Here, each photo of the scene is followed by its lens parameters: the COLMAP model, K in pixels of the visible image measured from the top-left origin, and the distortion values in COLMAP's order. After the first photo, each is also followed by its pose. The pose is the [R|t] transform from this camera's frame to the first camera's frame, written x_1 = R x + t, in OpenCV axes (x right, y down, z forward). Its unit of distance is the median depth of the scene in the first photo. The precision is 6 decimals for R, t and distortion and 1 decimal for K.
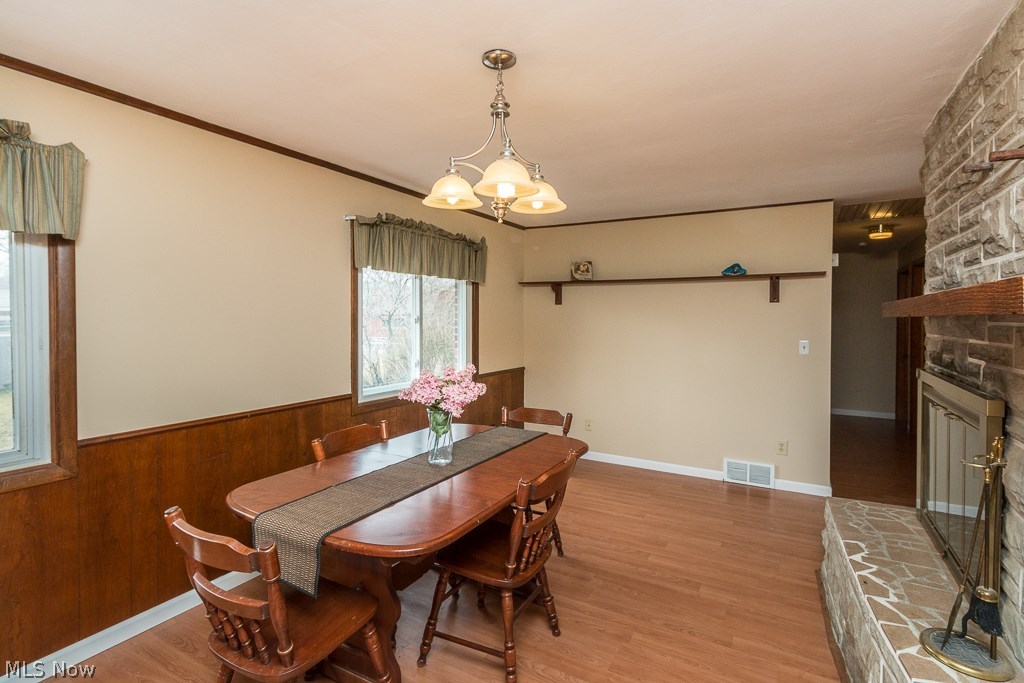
lens RADIAL K [[473.4, 0, 512.1], [0, 473.4, 339.5], [0, 0, 1]] dist [0.002430, 0.000340]
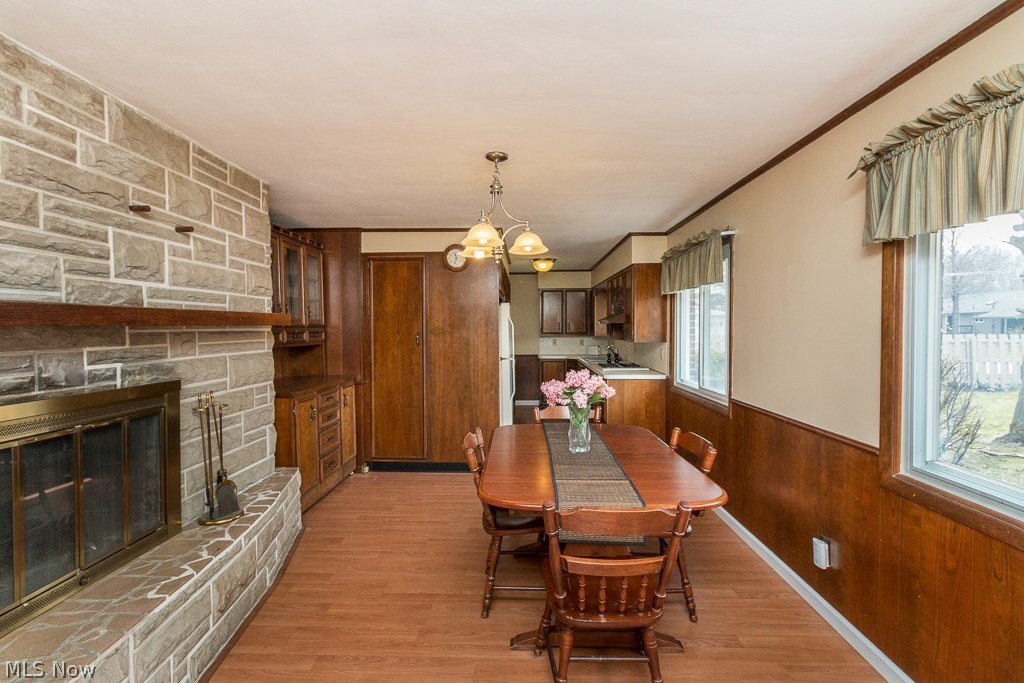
lens RADIAL K [[473.4, 0, 512.1], [0, 473.4, 339.5], [0, 0, 1]] dist [0.002430, 0.000340]
pose [[-0.869878, 0.013535, -0.493081, 0.420220], [-0.021766, 0.997597, 0.065783, -0.064795], [0.492786, 0.067956, -0.867493, 1.446072]]
